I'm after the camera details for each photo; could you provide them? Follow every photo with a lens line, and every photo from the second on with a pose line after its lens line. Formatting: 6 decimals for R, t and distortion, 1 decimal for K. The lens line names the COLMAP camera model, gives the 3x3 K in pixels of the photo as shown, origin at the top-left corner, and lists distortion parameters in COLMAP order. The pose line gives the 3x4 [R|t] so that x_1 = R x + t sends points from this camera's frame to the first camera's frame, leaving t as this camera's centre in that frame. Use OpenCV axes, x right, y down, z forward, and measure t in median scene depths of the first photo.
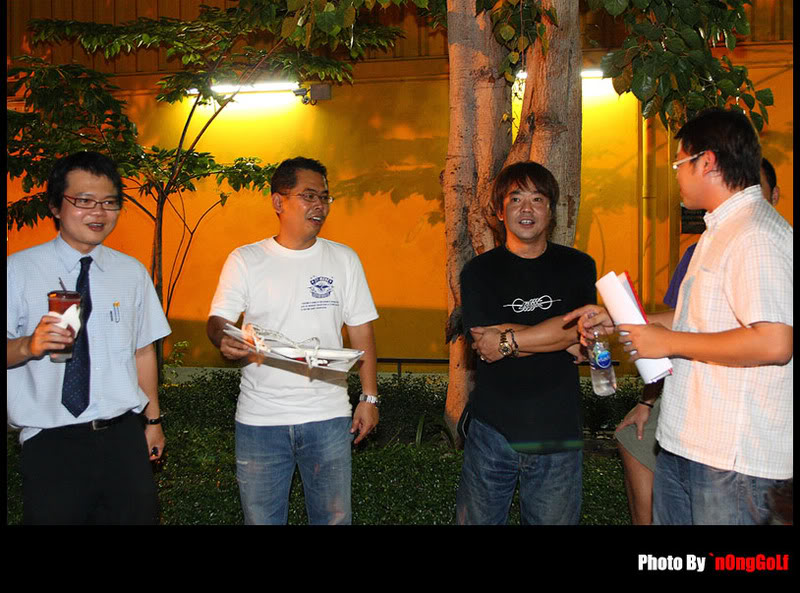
lens RADIAL K [[1076.4, 0, 397.1], [0, 1076.4, 269.6], [0, 0, 1]] dist [-0.065390, 0.094755]
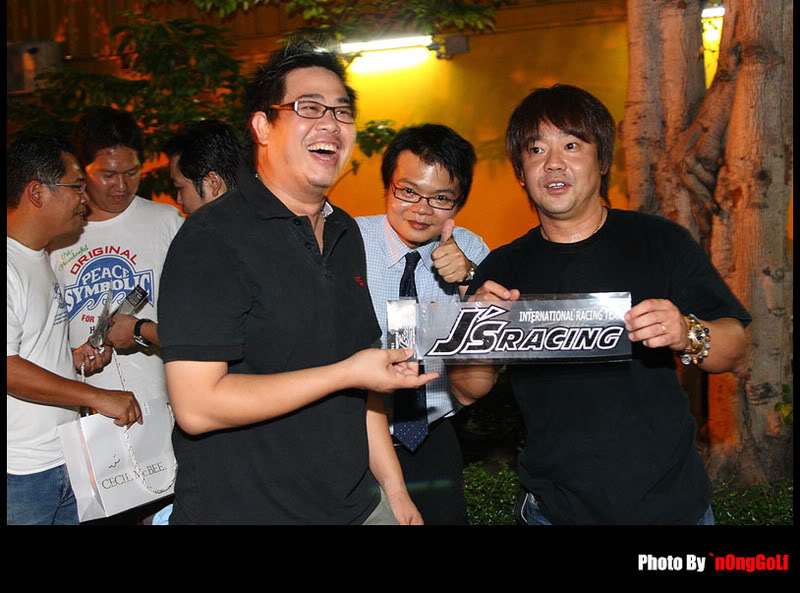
lens RADIAL K [[1076.4, 0, 397.1], [0, 1076.4, 269.6], [0, 0, 1]] dist [-0.065390, 0.094755]
pose [[0.992560, -0.028809, -0.118297, -0.022816], [0.032458, 0.999051, 0.029039, -0.005273], [0.117348, -0.032663, 0.992554, 0.109397]]
